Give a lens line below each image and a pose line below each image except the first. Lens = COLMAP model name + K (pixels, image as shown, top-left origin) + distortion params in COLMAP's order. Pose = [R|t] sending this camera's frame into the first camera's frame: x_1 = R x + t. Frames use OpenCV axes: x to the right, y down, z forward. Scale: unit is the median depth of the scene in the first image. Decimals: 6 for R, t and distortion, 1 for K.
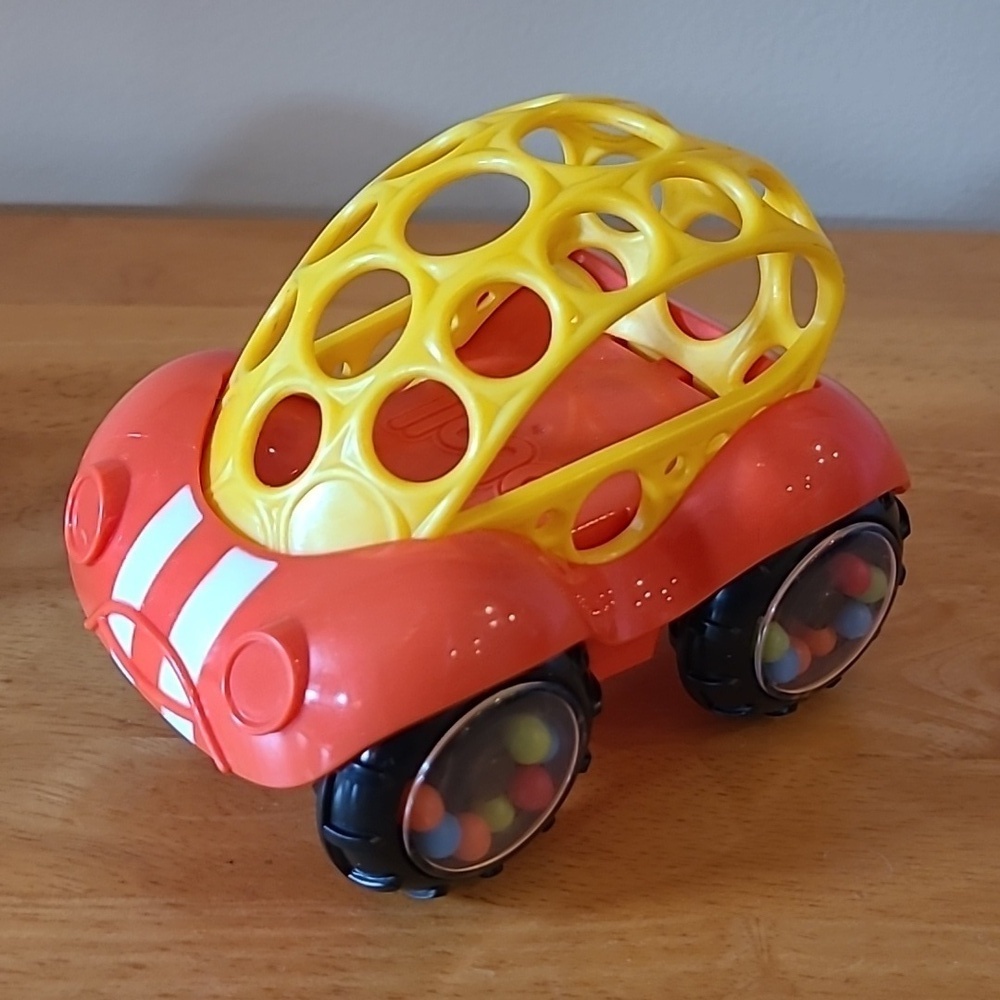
lens RADIAL K [[1798.0, 0, 499.0], [0, 1798.0, 495.1], [0, 0, 1]] dist [0.000546, 0.000000]
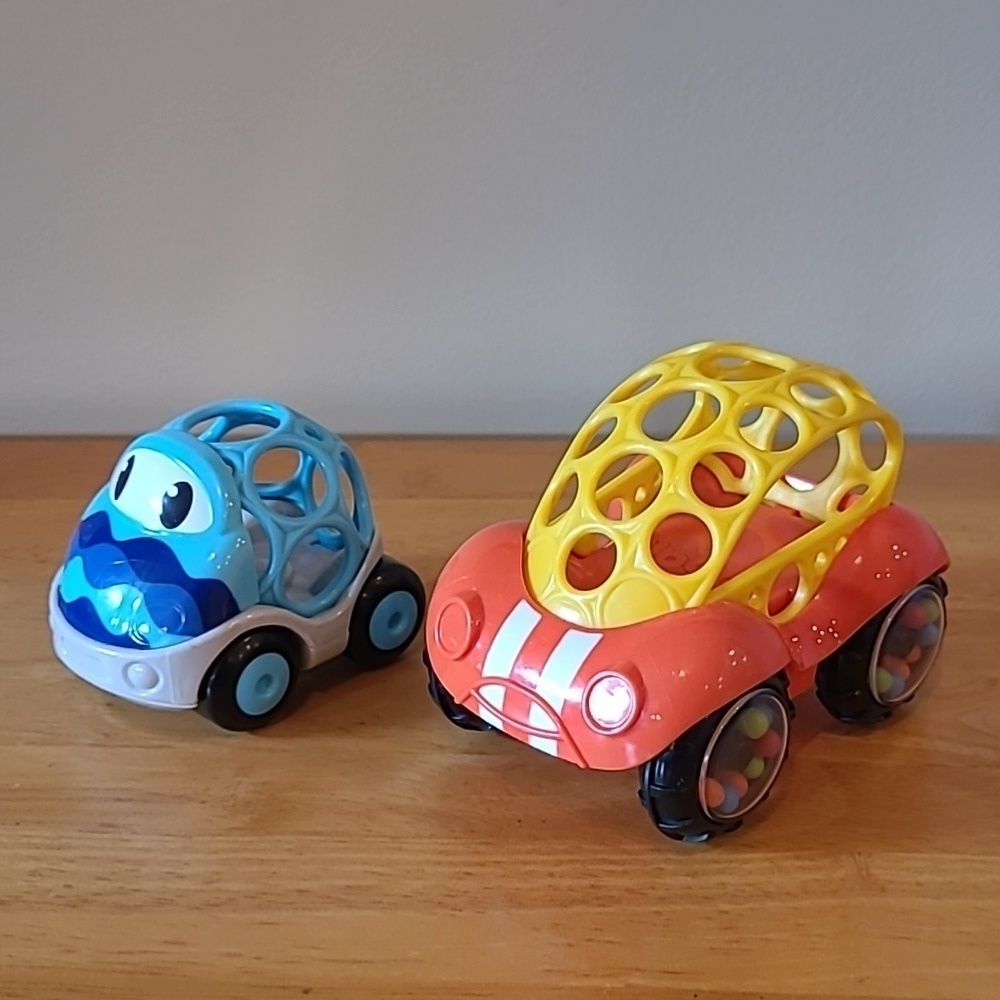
lens RADIAL K [[1798.0, 0, 502.4], [0, 1798.0, 503.0], [0, 0, 1]] dist [0.000546, 0.000000]
pose [[0.997041, -0.012828, -0.075787, -0.042312], [0.001481, 0.988999, -0.147914, 0.164551], [0.076851, 0.147364, 0.986092, -0.597775]]
